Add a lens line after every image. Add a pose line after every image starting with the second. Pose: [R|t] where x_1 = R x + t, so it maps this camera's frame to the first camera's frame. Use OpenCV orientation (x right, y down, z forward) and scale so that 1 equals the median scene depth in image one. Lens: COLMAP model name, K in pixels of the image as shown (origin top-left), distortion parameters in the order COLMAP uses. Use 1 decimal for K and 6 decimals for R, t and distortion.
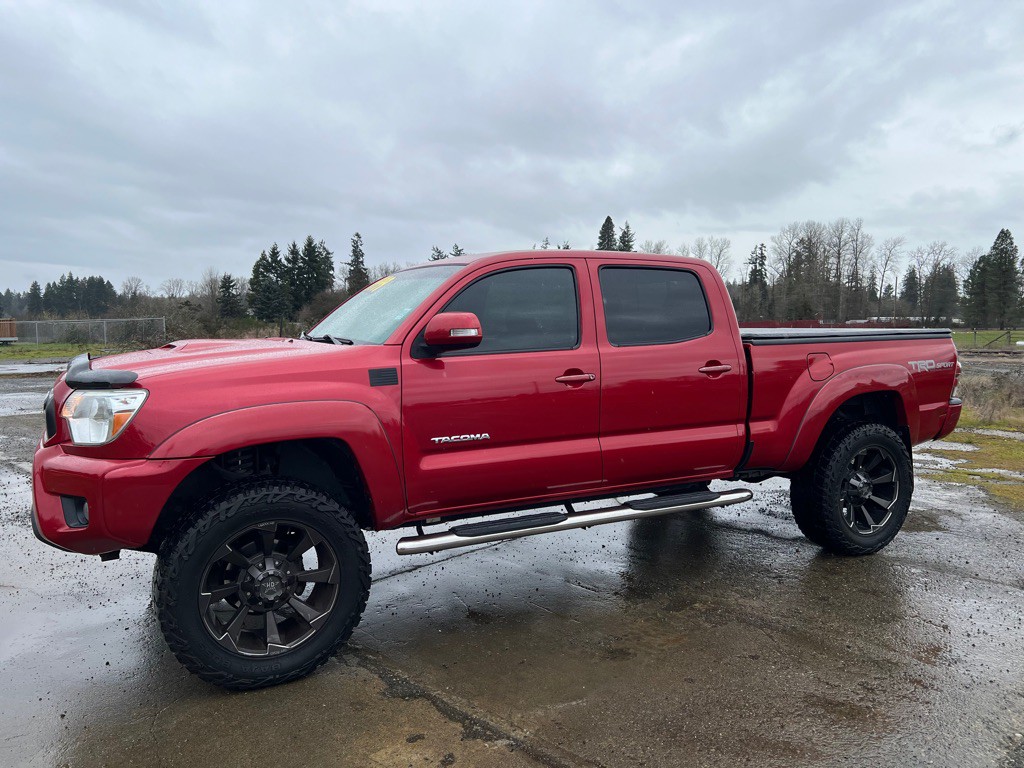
lens RADIAL K [[765.9, 0, 514.5], [0, 765.9, 357.7], [0, 0, 1]] dist [0.023282, -0.002562]
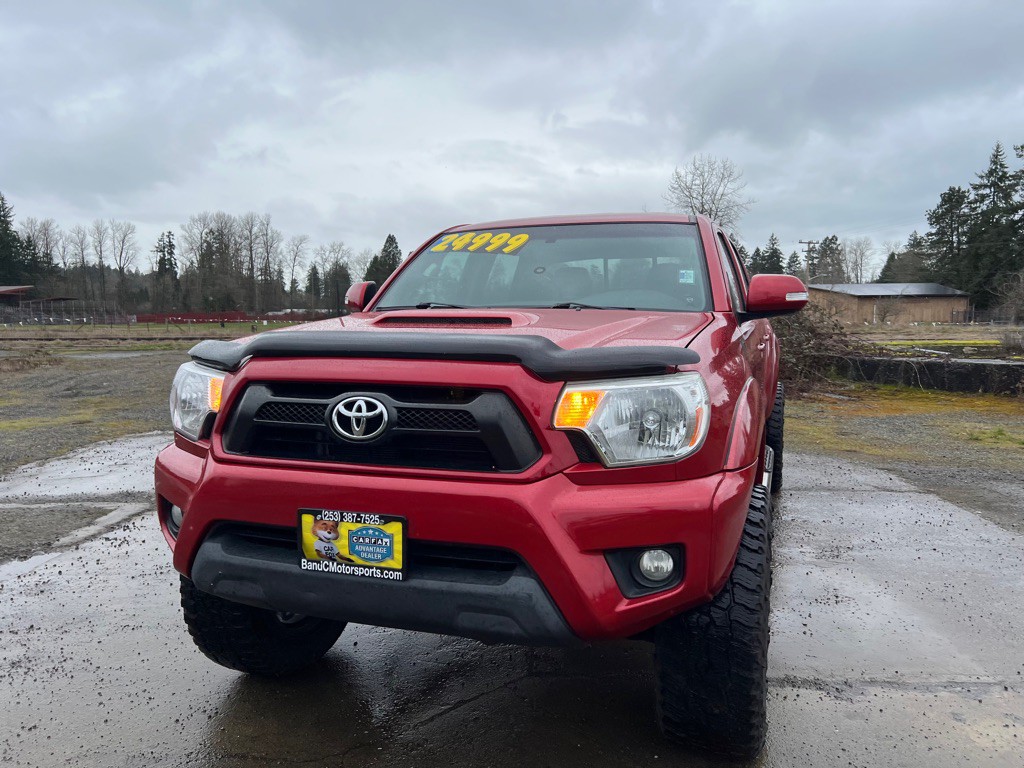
lens RADIAL K [[767.4, 0, 520.4], [0, 767.4, 394.9], [0, 0, 1]] dist [0.059607, -0.063194]
pose [[0.736523, -0.074691, 0.672276, -0.595659], [0.036840, 0.996839, 0.070390, 0.004891], [-0.675409, -0.027077, 0.736947, 0.345877]]
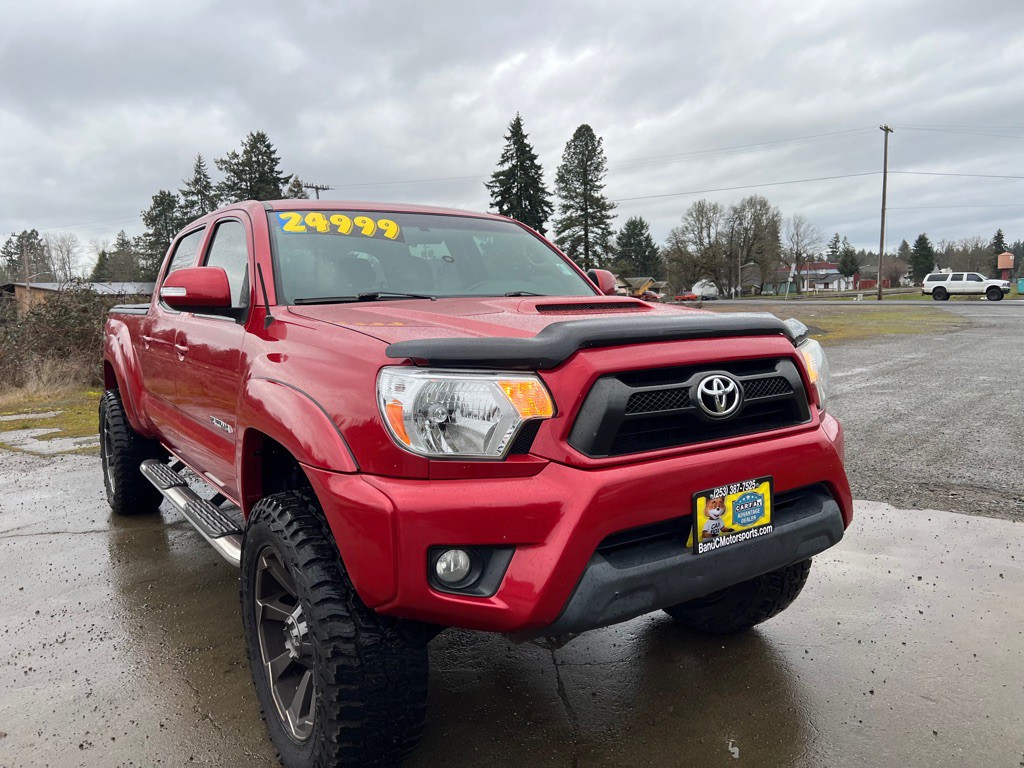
lens RADIAL K [[770.1, 0, 518.4], [0, 770.1, 382.7], [0, 0, 1]] dist [0.057353, -0.067337]
pose [[-0.109062, -0.103536, 0.988628, -0.780039], [0.076280, 0.990757, 0.112174, -0.018837], [-0.991104, 0.087646, -0.100157, 0.810818]]
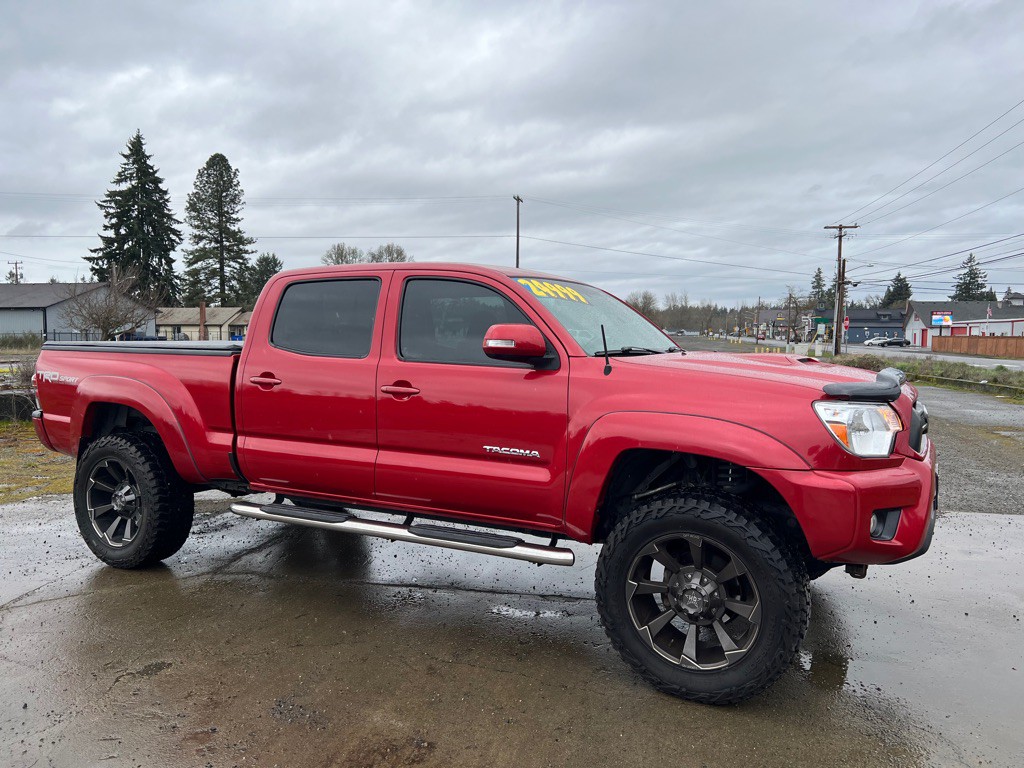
lens RADIAL K [[772.9, 0, 516.5], [0, 772.9, 386.0], [0, 0, 1]] dist [0.054082, -0.062573]
pose [[-0.550869, -0.056051, 0.832707, -0.766693], [0.038080, 0.995015, 0.092167, -0.062739], [-0.833723, 0.082481, -0.545989, 1.333185]]
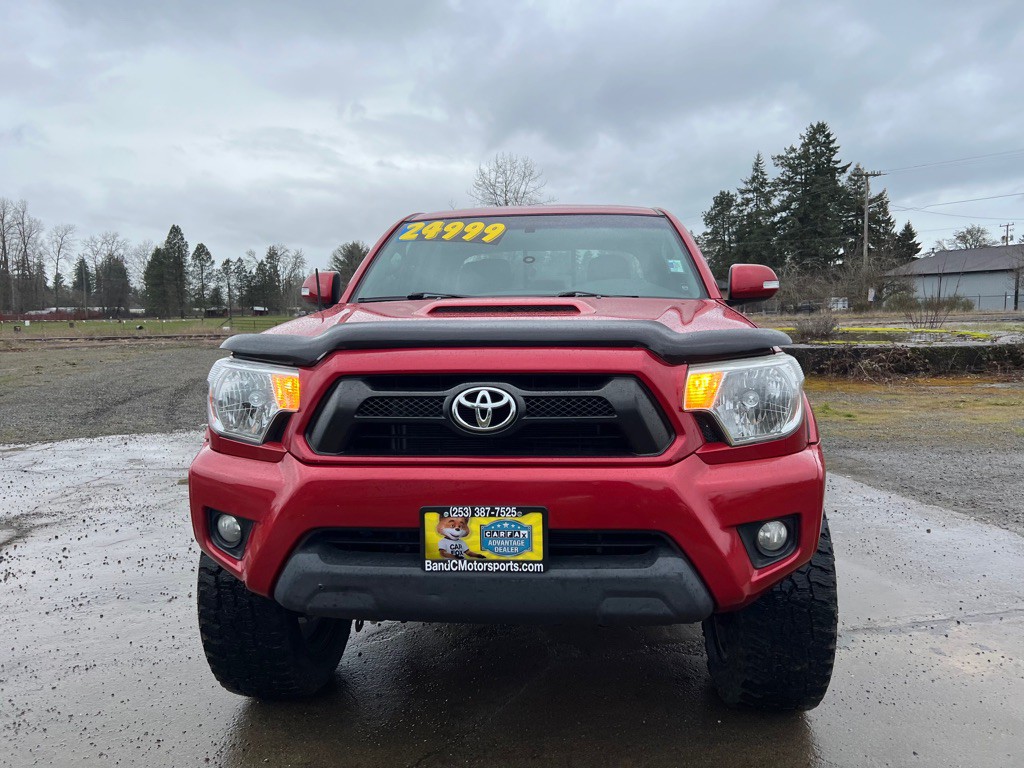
lens RADIAL K [[770.1, 0, 518.4], [0, 770.1, 382.7], [0, 0, 1]] dist [0.057353, -0.067337]
pose [[0.547191, -0.091816, 0.831957, -0.693901], [0.056423, 0.995751, 0.072782, 0.001694], [-0.835104, 0.007116, 0.550046, 0.459749]]
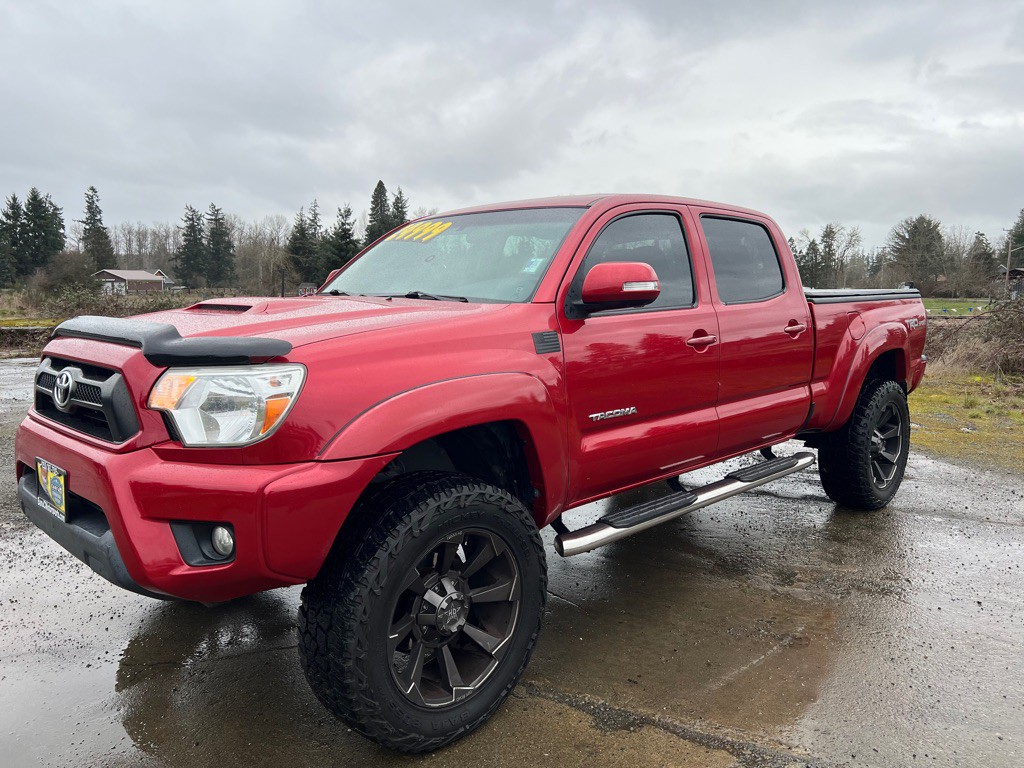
lens RADIAL K [[767.3, 0, 512.7], [0, 767.3, 377.7], [0, 0, 1]] dist [0.047408, -0.047450]
pose [[0.956262, -0.031936, 0.290762, -0.283117], [0.012599, 0.997597, 0.068134, 0.004780], [-0.292239, -0.061491, 0.954366, 0.153524]]
